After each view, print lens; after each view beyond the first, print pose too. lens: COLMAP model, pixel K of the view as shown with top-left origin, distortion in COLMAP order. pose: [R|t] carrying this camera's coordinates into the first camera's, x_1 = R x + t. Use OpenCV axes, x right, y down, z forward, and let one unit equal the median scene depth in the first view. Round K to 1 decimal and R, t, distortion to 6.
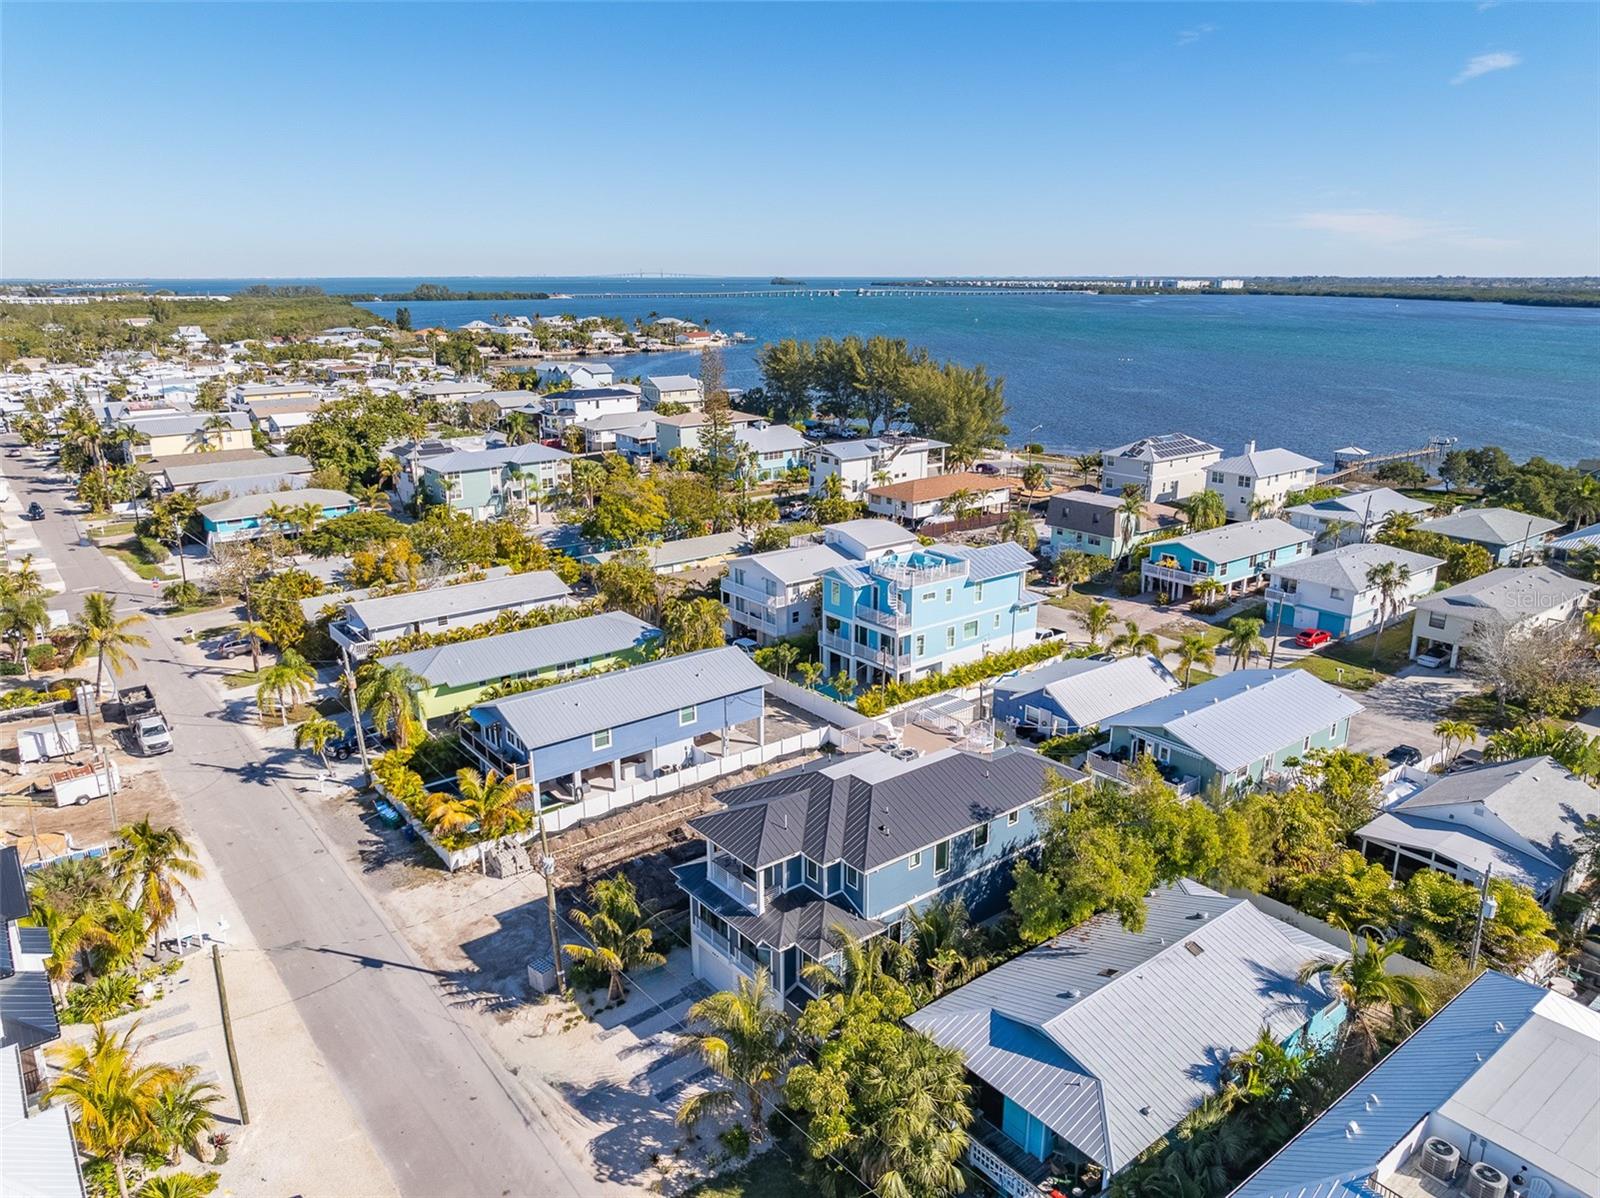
lens RADIAL K [[1117.7, 0, 800.0], [0, 1117.7, 599.0], [0, 0, 1]] dist [0.000259, -0.030301]
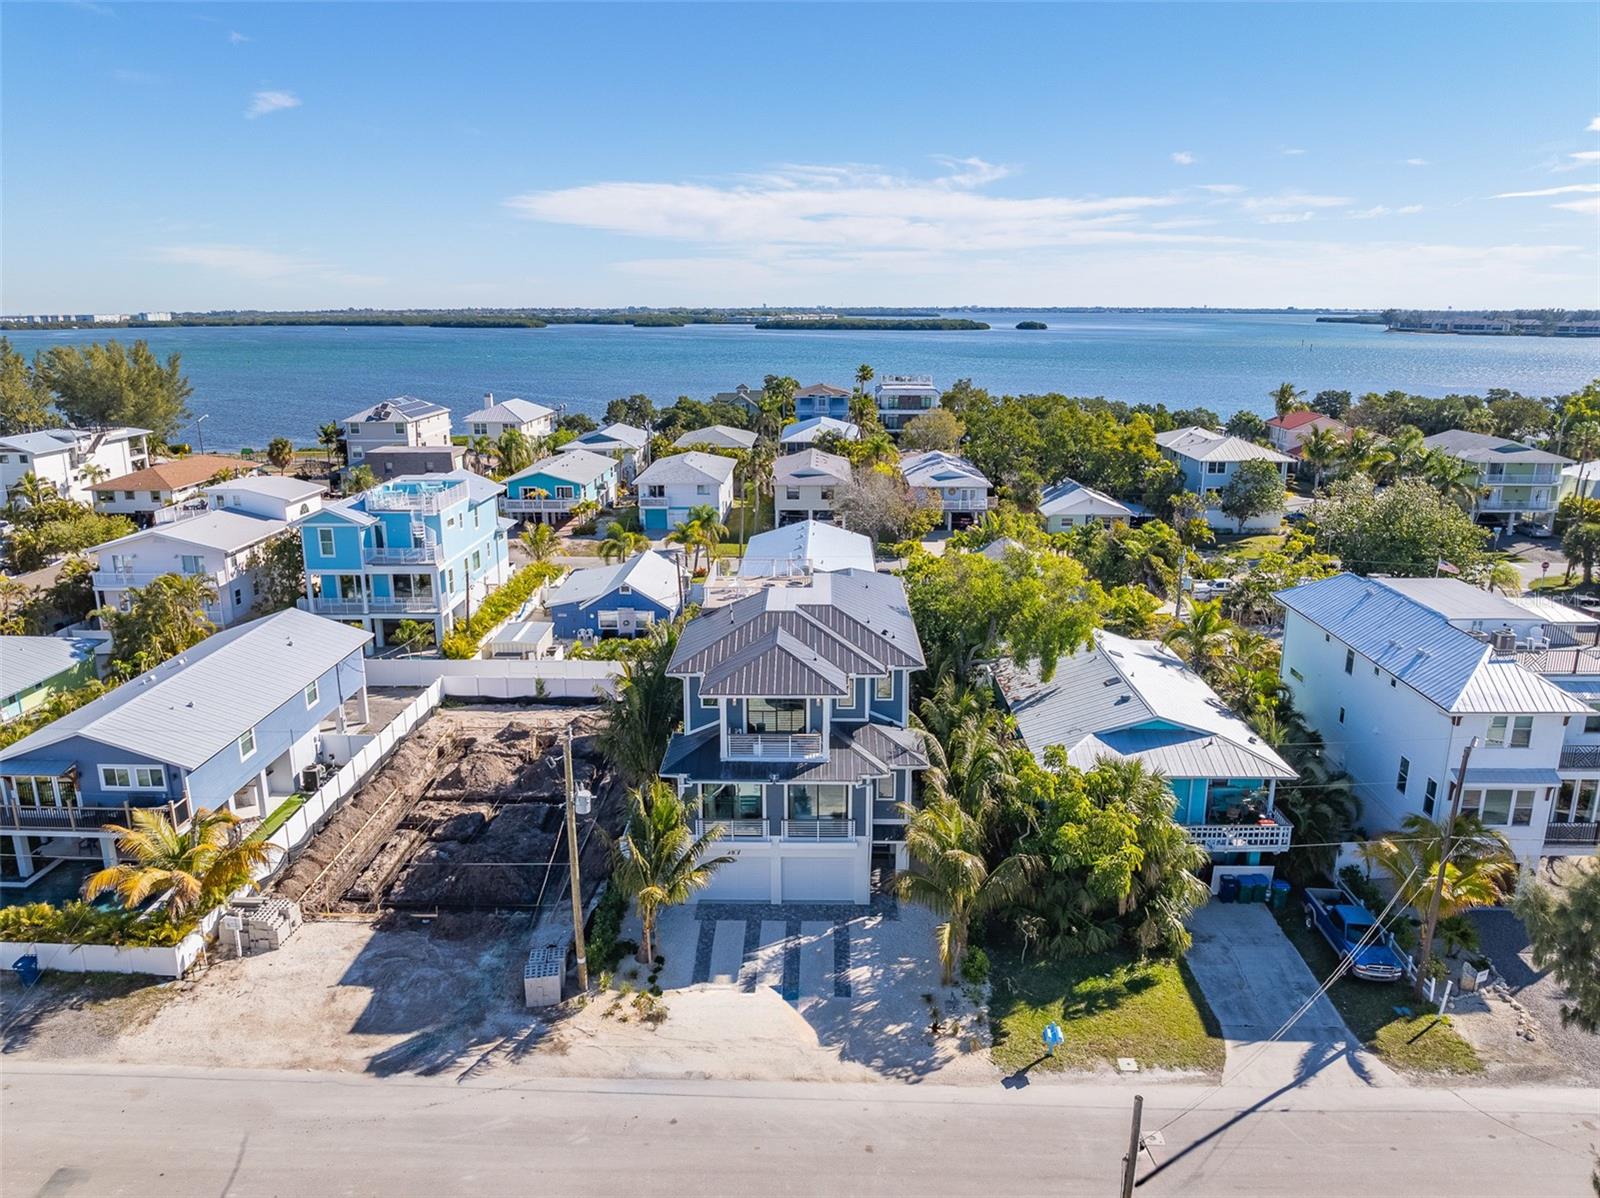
lens RADIAL K [[1130.7, 0, 800.0], [0, 1130.7, 599.0], [0, 0, 1]] dist [-0.038527, 0.000703]
pose [[0.635697, -0.192951, 0.747435, -0.354503], [0.216130, 0.974020, 0.067624, 0.052138], [-0.741065, 0.118555, 0.660884, 0.226161]]
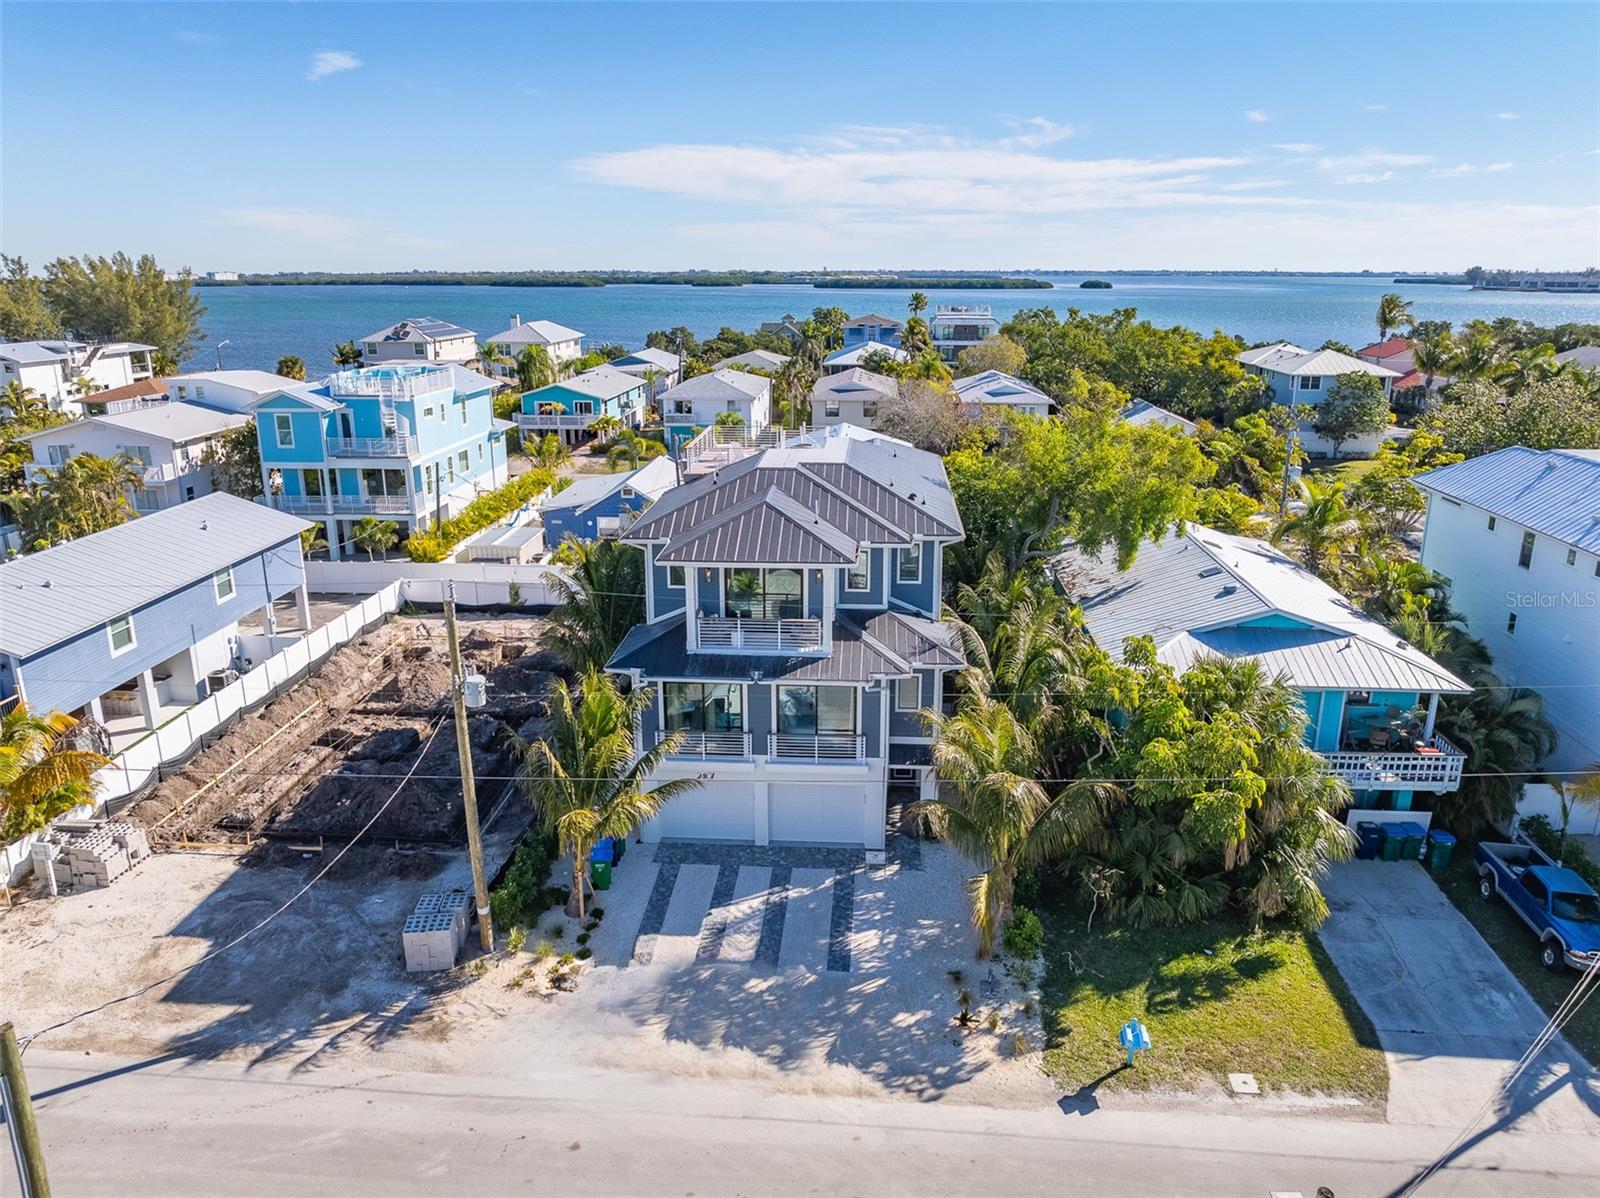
lens RADIAL K [[1125.3, 0, 800.0], [0, 1125.3, 599.0], [0, 0, 1]] dist [-0.040316, 0.029777]
pose [[0.675007, -0.206631, 0.708286, -0.261619], [0.206889, 0.974478, 0.087120, 0.101151], [-0.708211, 0.087730, 0.700529, 0.294398]]
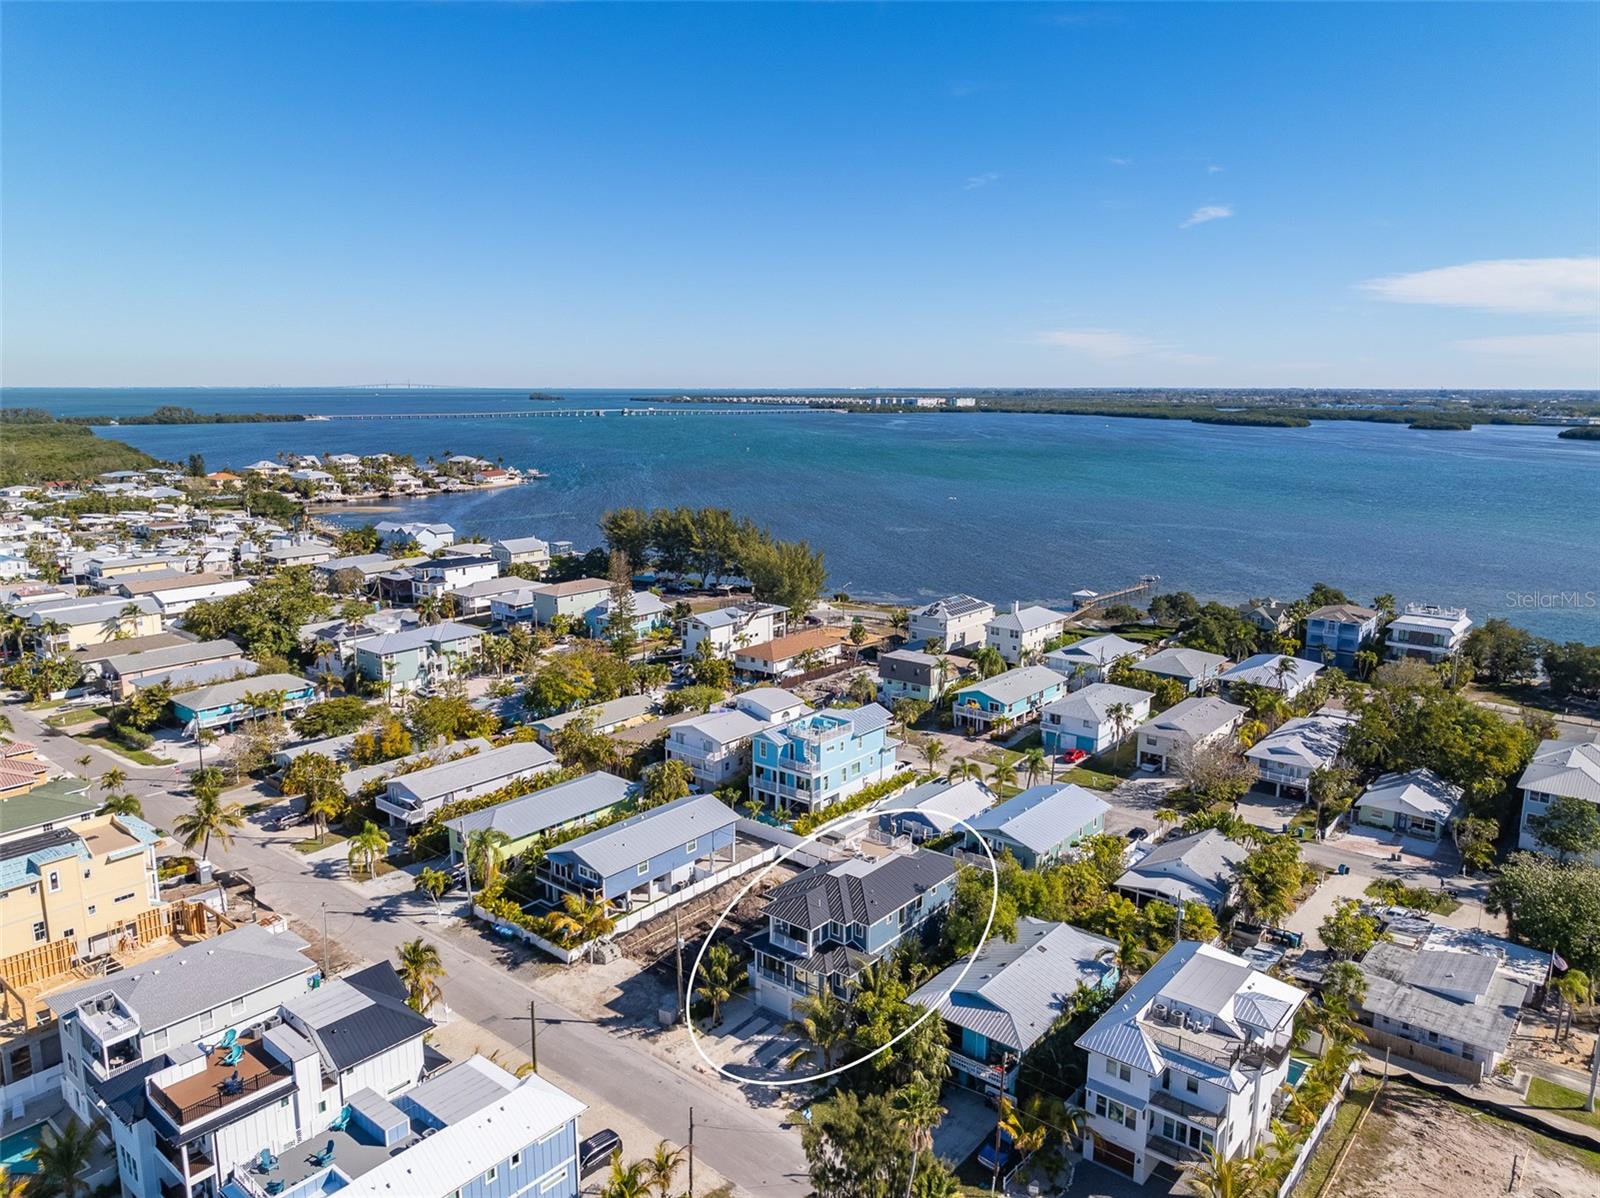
lens RADIAL K [[1117.7, 0, 800.0], [0, 1117.7, 599.0], [0, 0, 1]] dist [0.000259, -0.030301]
pose [[0.977094, -0.037585, 0.209461, -0.211218], [0.056952, 0.994560, -0.087212, -0.068689], [-0.205044, 0.097143, 0.973920, -0.411094]]
